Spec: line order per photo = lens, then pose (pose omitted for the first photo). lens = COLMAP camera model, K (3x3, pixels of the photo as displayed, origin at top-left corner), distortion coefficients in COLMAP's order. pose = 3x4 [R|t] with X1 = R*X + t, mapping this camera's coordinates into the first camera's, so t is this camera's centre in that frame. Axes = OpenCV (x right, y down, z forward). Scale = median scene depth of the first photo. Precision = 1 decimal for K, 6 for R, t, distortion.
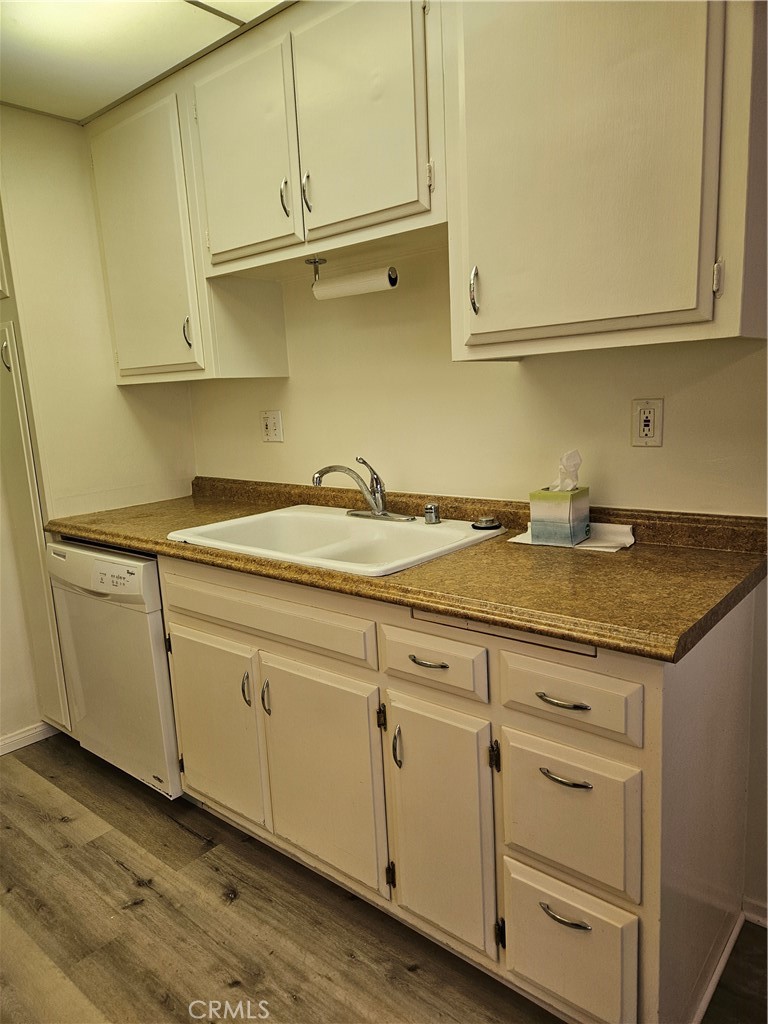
lens RADIAL K [[675.3, 0, 375.1], [0, 675.3, 518.9], [0, 0, 1]] dist [0.077874, -0.064336]
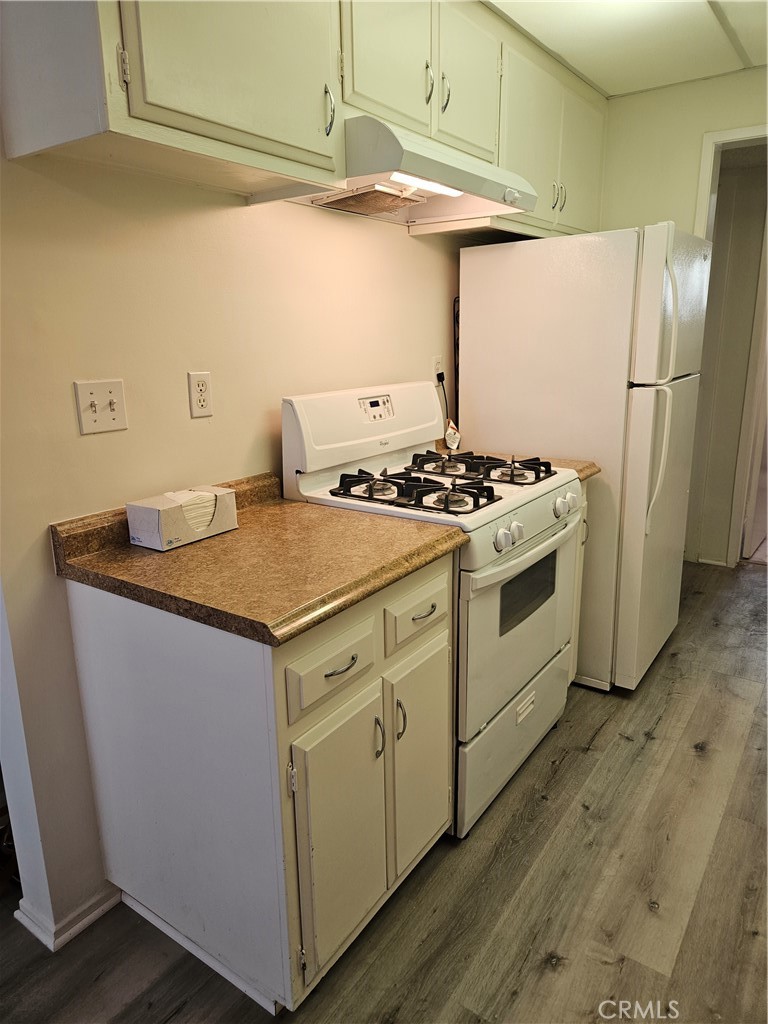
lens RADIAL K [[679.6, 0, 375.5], [0, 679.6, 505.3], [0, 0, 1]] dist [0.079623, -0.060350]
pose [[0.079428, 0.290408, -0.953601, 0.449254], [-0.170025, 0.946552, 0.274100, -0.074402], [0.982233, 0.140365, 0.124559, 0.155464]]
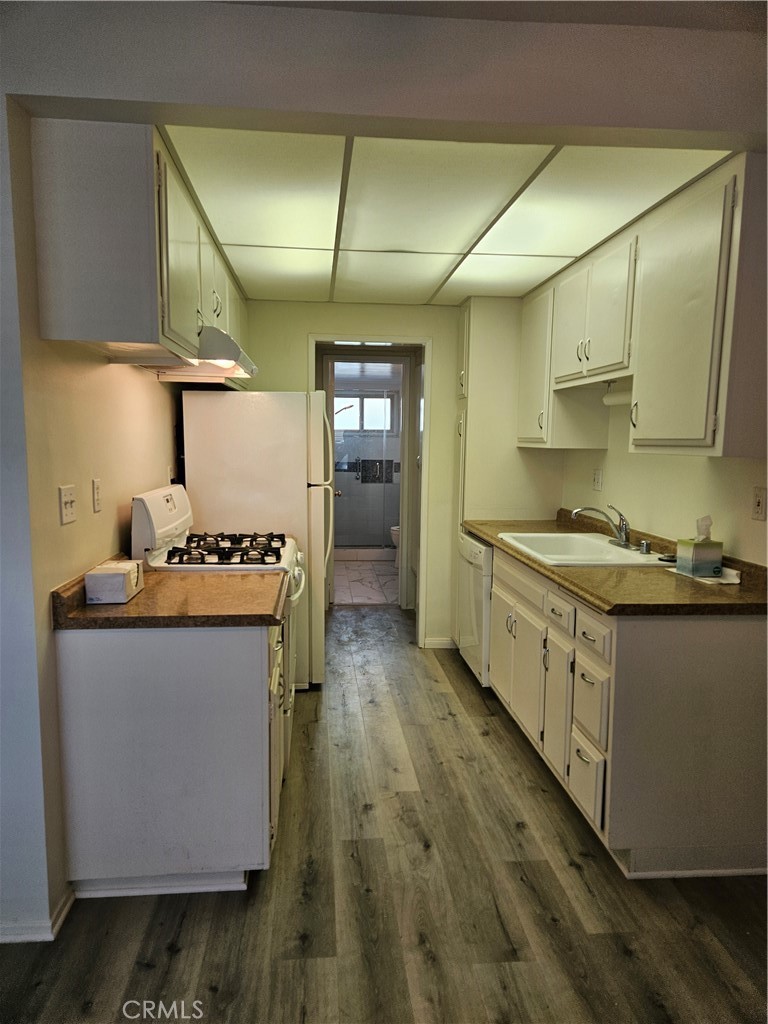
lens RADIAL K [[675.3, 0, 375.1], [0, 675.3, 518.9], [0, 0, 1]] dist [0.077874, -0.064336]
pose [[0.707624, 0.140948, -0.692389, 0.753232], [-0.177242, 0.983981, 0.019165, 0.007995], [0.683998, 0.109159, 0.721270, -0.555858]]
